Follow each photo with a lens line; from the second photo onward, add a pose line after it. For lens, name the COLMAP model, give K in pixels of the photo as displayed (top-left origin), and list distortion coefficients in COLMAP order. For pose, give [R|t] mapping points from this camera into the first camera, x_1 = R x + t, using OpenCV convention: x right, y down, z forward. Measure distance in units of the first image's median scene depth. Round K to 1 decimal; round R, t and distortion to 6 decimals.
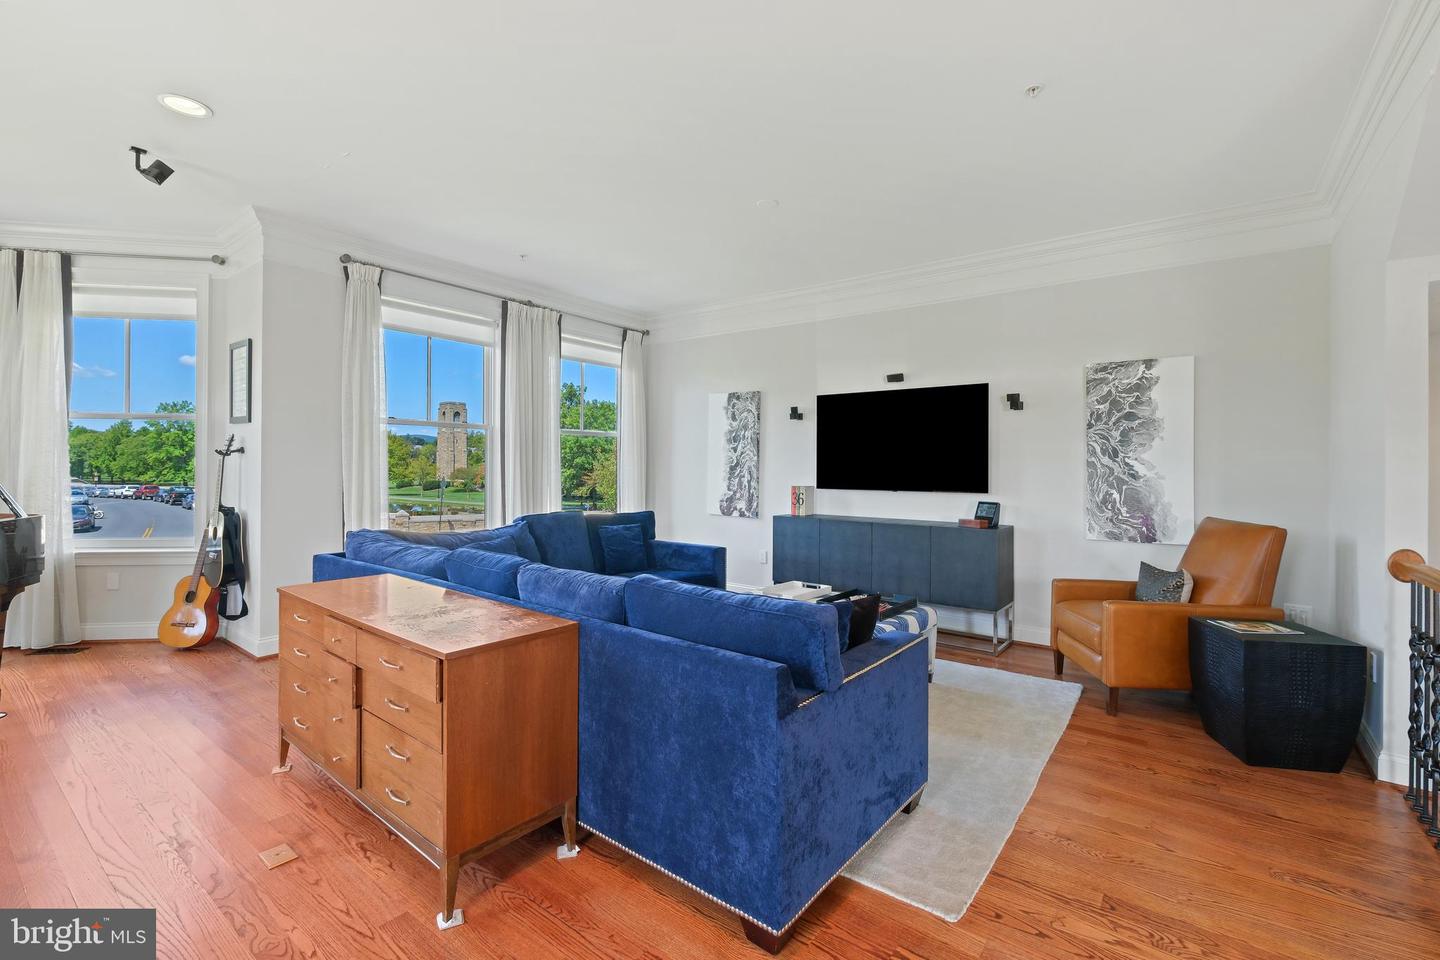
lens RADIAL K [[634.0, 0, 723.6], [0, 634.0, 467.0], [0, 0, 1]] dist [0.001313, -0.000787]
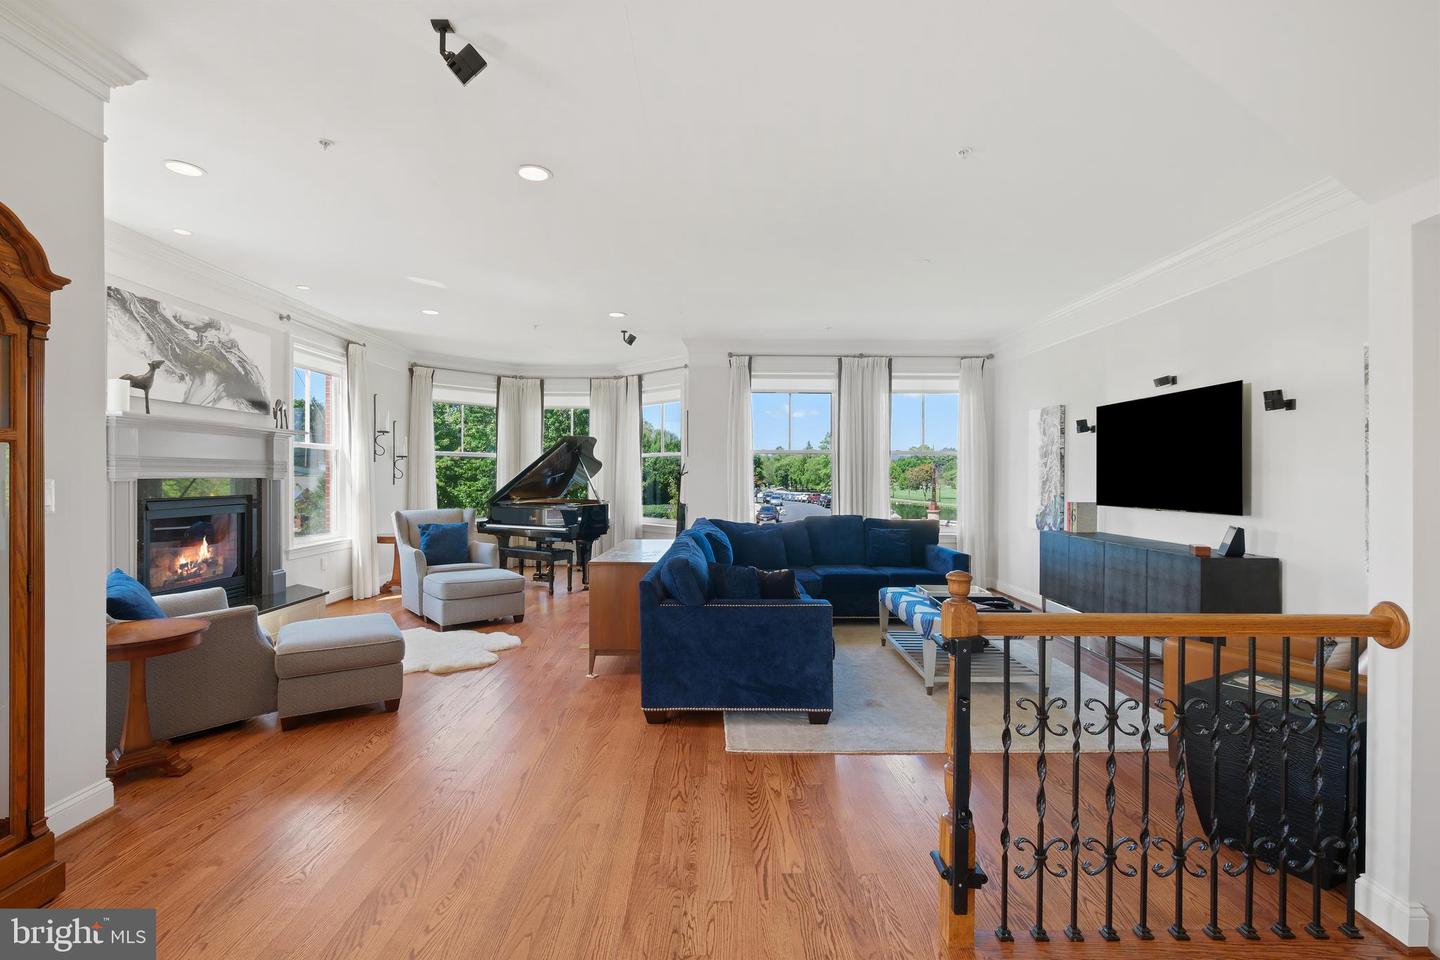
lens RADIAL K [[634.0, 0, 716.2], [0, 634.0, 474.3], [0, 0, 1]] dist [0.001313, -0.000787]
pose [[0.609468, -0.006544, -0.792784, 0.700556], [0.000028, 0.999966, -0.008233, -0.005465], [0.792811, 0.004996, 0.609447, -0.029084]]
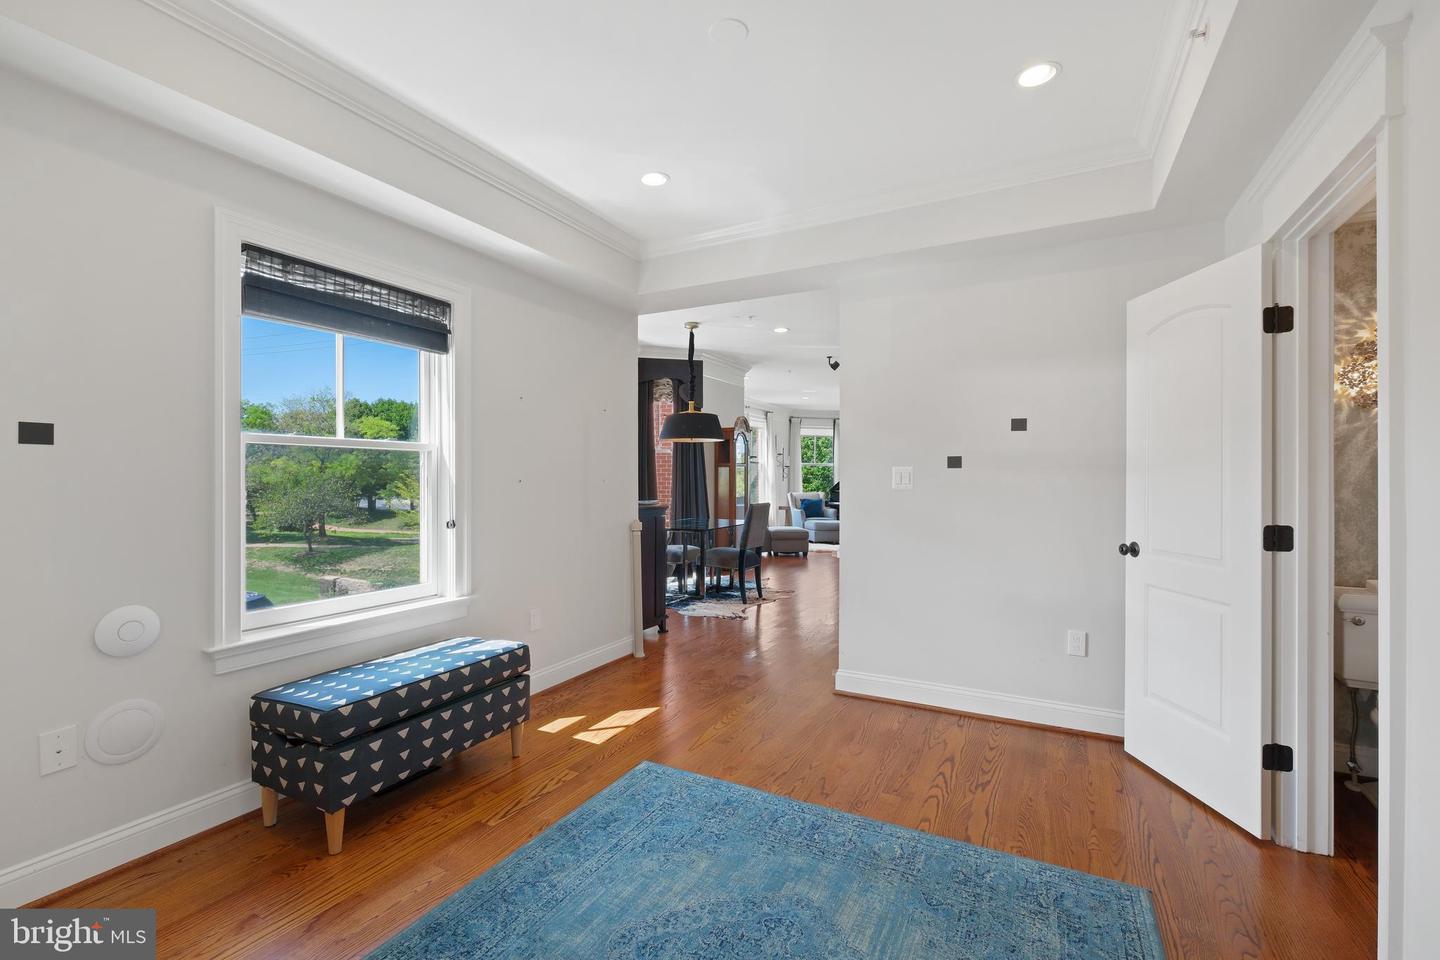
lens RADIAL K [[634.0, 0, 733.1], [0, 634.0, 483.8], [0, 0, 1]] dist [0.001313, -0.000787]
pose [[0.181865, 0.000551, -0.983323, 2.047164], [0.000922, 0.999999, 0.000731, 0.020976], [0.983323, -0.001039, 0.181865, -0.546528]]
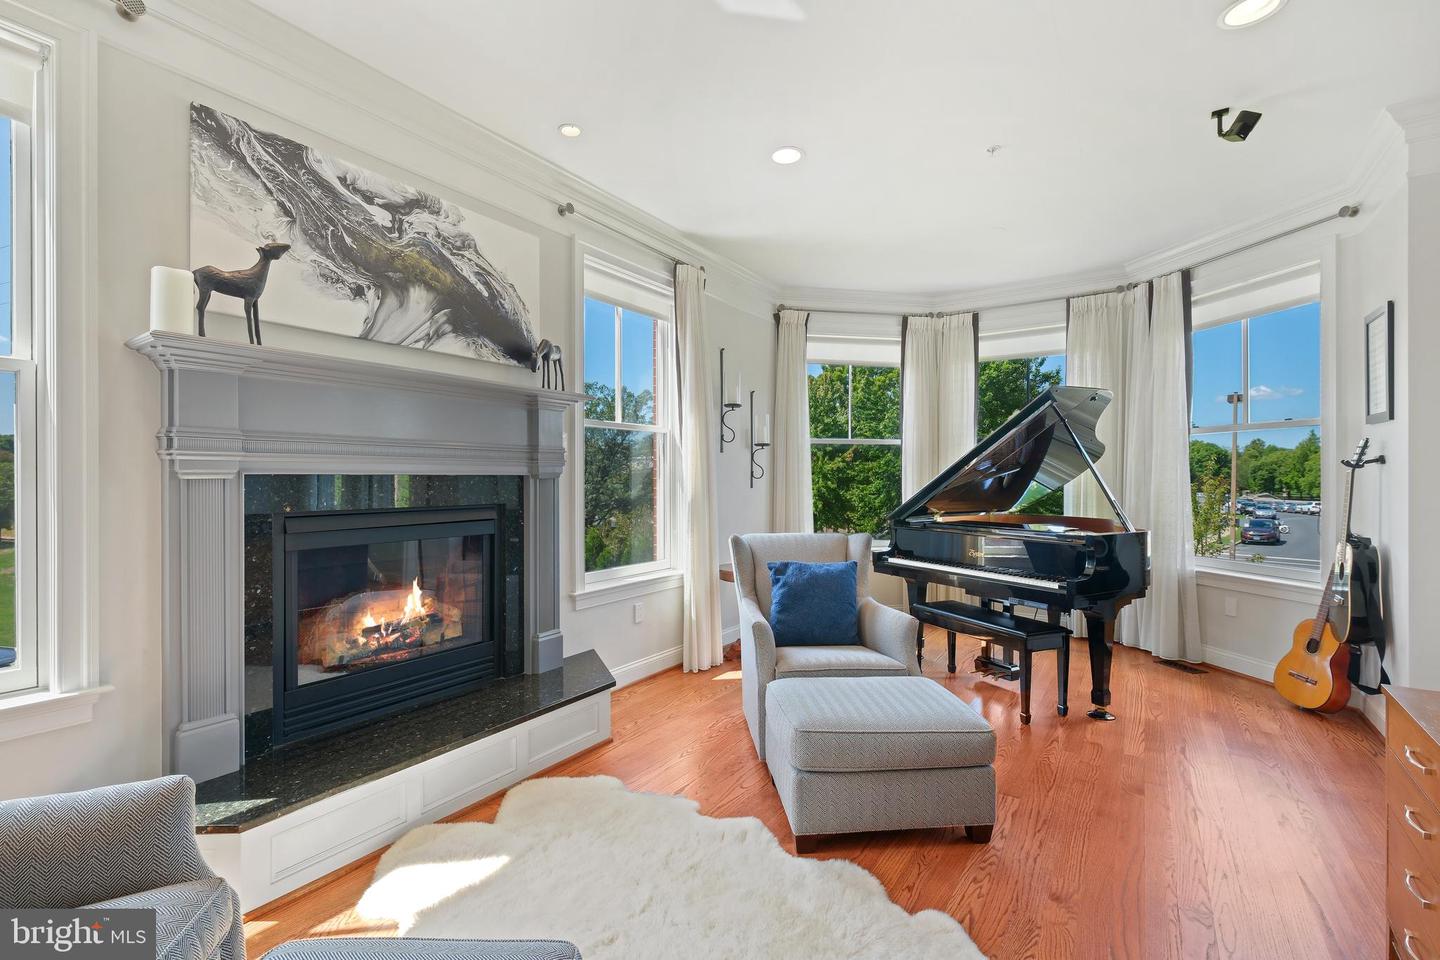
lens RADIAL K [[634.0, 0, 715.4], [0, 634.0, 476.2], [0, 0, 1]] dist [0.001313, -0.000787]
pose [[0.056261, -0.010369, -0.998362, -0.083348], [-0.000592, 0.999946, -0.010419, 0.000034], [0.998416, 0.001177, 0.056252, 0.203512]]
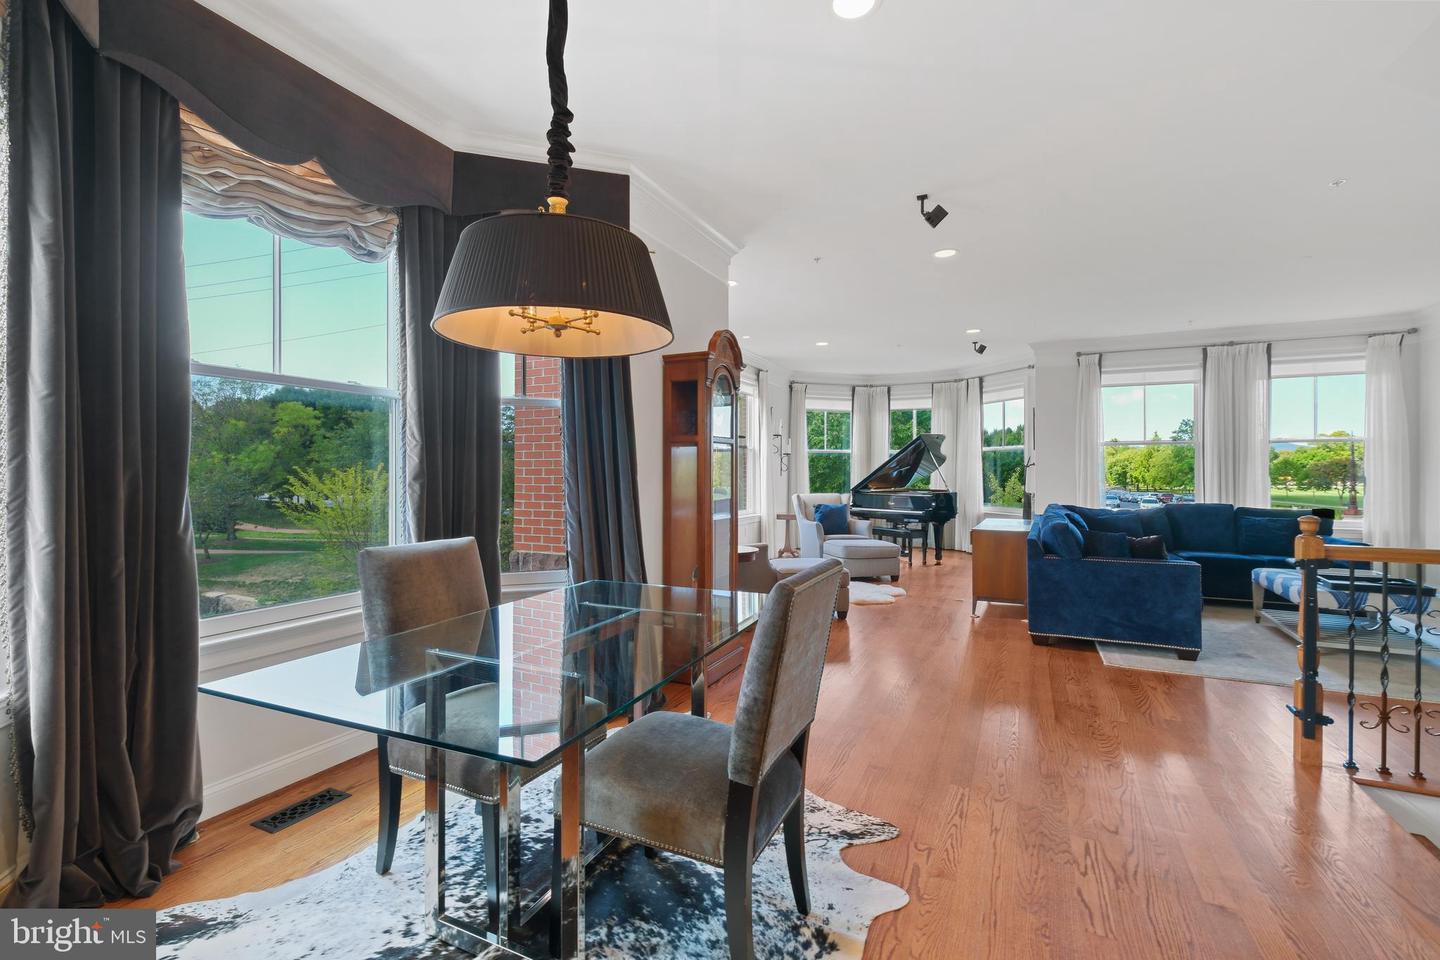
lens RADIAL K [[634.0, 0, 717.2], [0, 634.0, 475.8], [0, 0, 1]] dist [0.001313, -0.000787]
pose [[0.195721, -0.003140, -0.980655, 0.964394], [0.000509, 0.999995, -0.003101, 0.015670], [0.980660, 0.000108, 0.195721, -0.342670]]
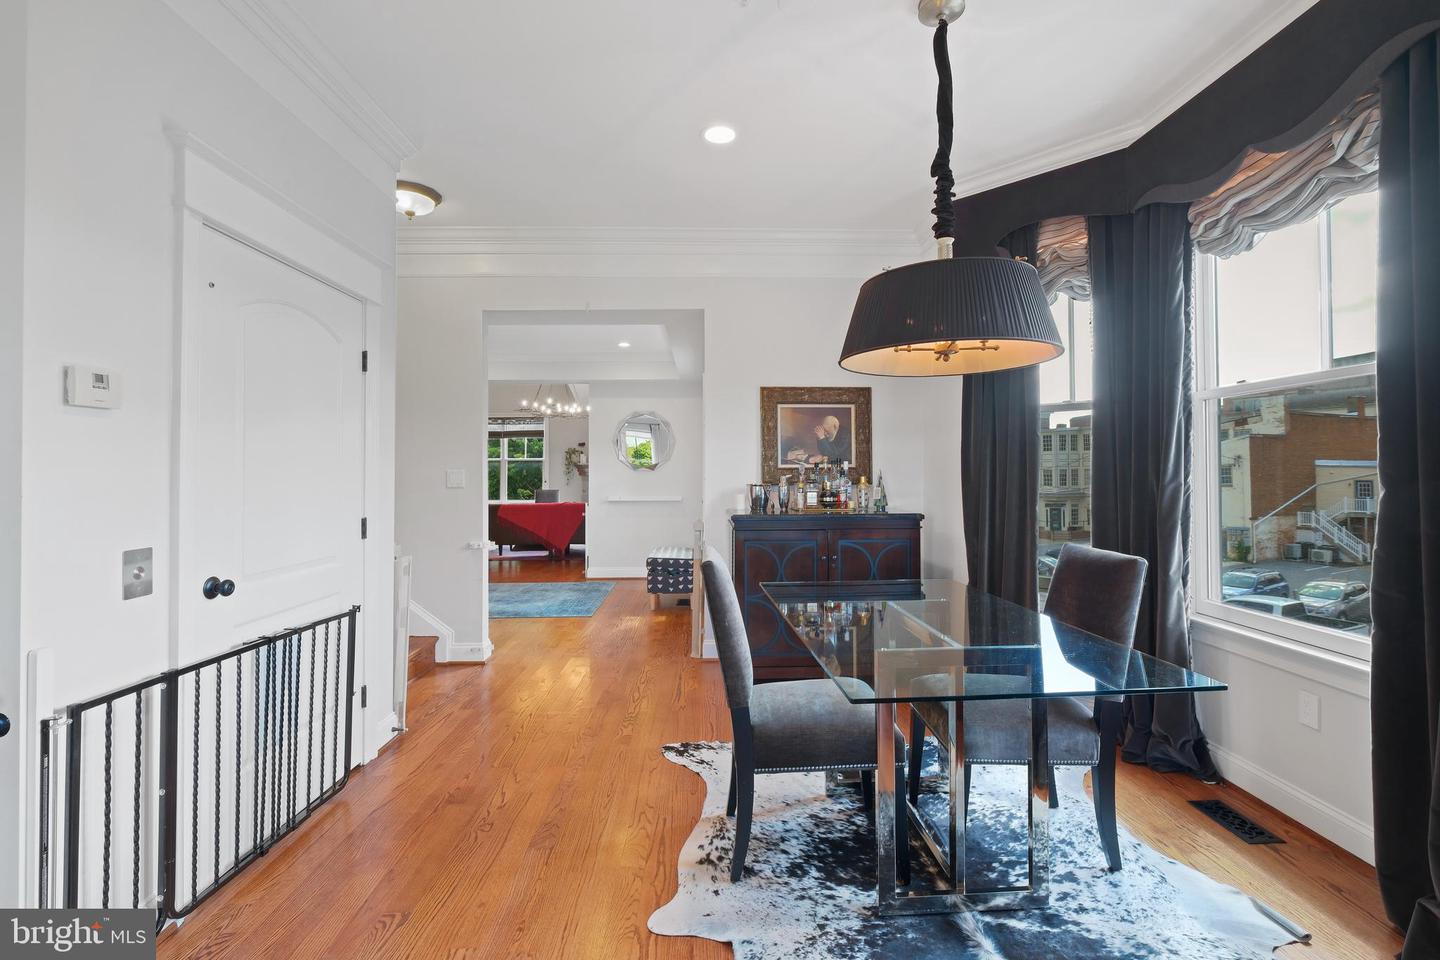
lens RADIAL K [[634.0, 0, 726.1], [0, 634.0, 452.5], [0, 0, 1]] dist [0.001313, -0.000787]
pose [[-0.632927, 0.018083, 0.774001, 0.210071], [-0.001422, 0.999698, -0.024519, 0.000796], [-0.774210, -0.016620, -0.632710, 0.096193]]
